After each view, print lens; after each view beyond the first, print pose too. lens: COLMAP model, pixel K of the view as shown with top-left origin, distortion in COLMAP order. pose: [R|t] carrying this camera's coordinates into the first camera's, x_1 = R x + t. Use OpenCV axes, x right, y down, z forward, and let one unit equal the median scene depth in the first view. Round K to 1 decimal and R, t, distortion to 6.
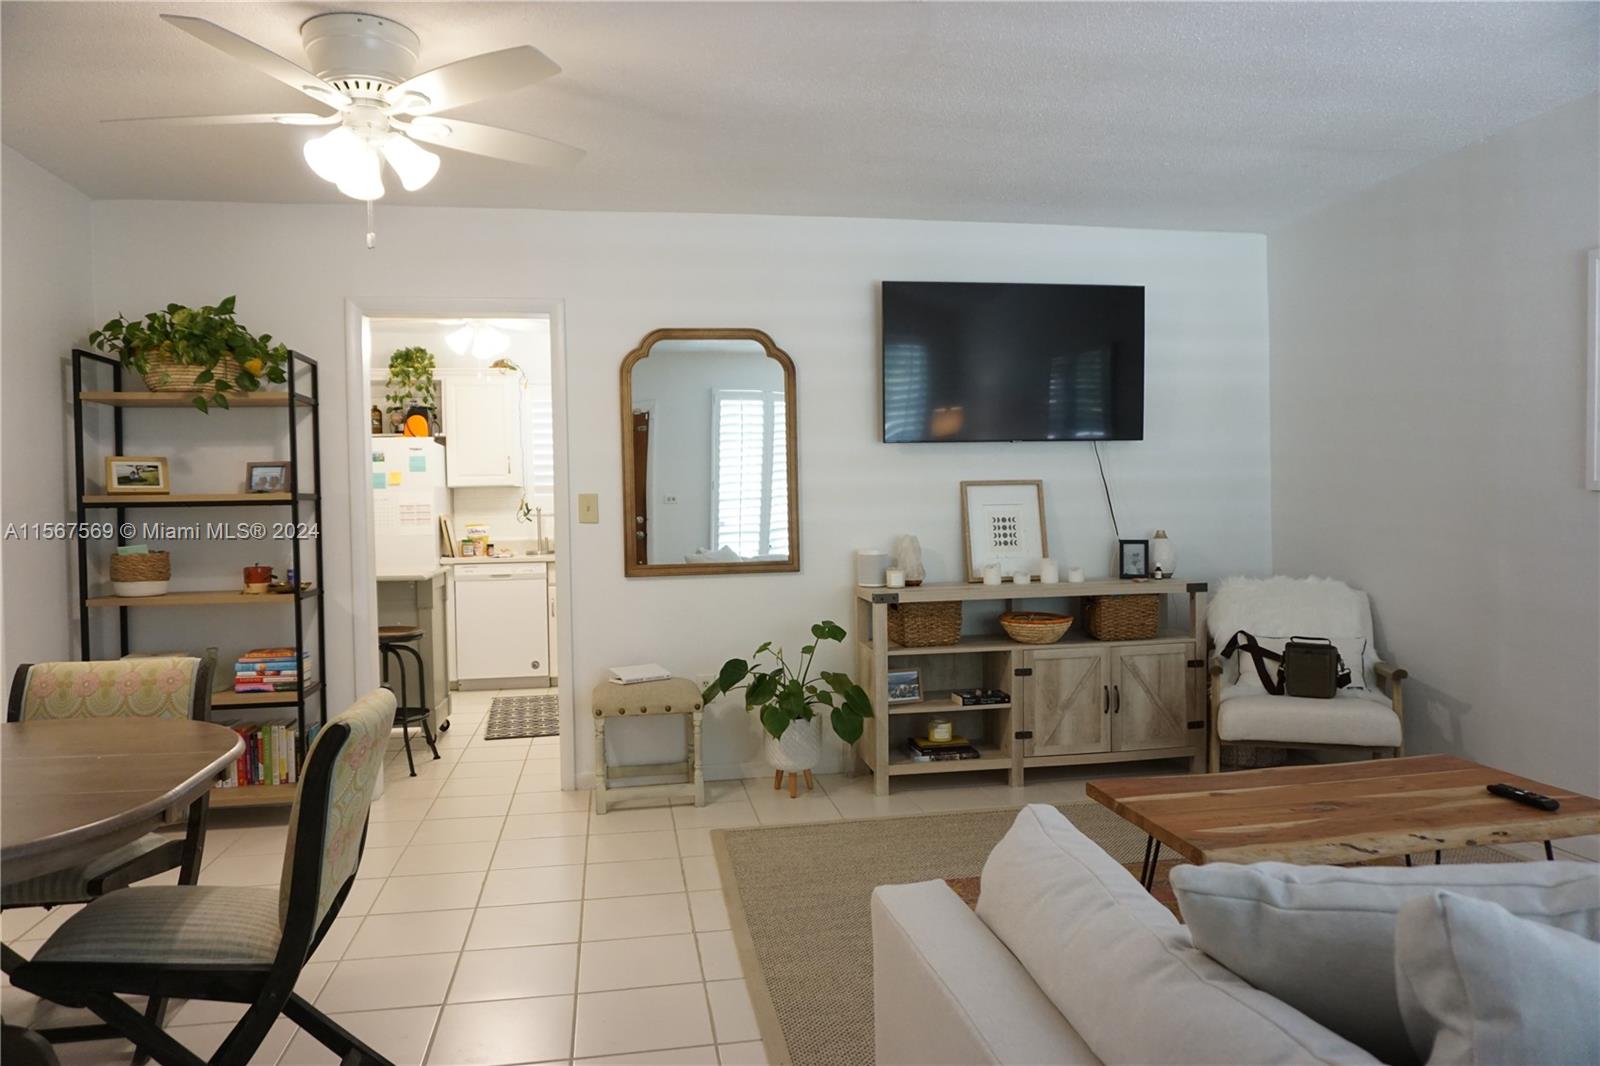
lens RADIAL K [[1080.9, 0, 800.0], [0, 1080.9, 533.0], [0, 0, 1]] dist [-0.005250, -0.001203]
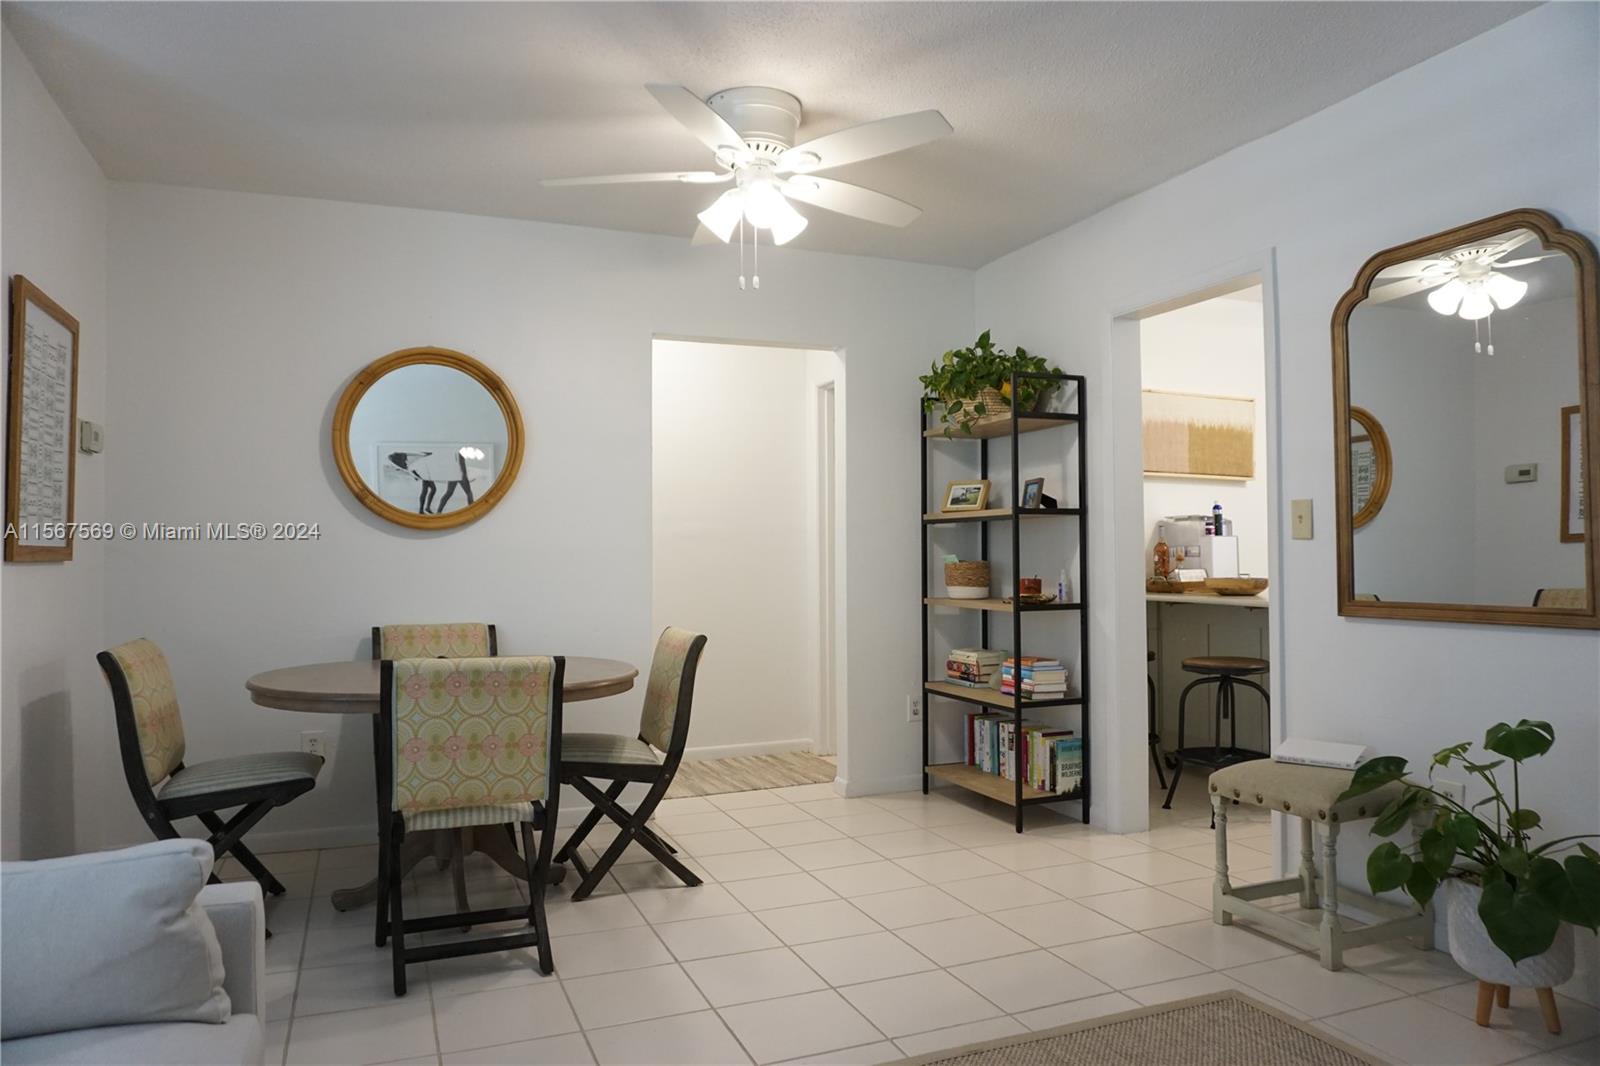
lens RADIAL K [[1080.9, 0, 800.0], [0, 1080.9, 533.0], [0, 0, 1]] dist [-0.005250, -0.001203]
pose [[0.232813, -0.003072, -0.972517, 0.476896], [-0.013955, 0.999881, -0.006499, -0.003211], [0.972421, 0.015085, 0.232743, 0.532401]]
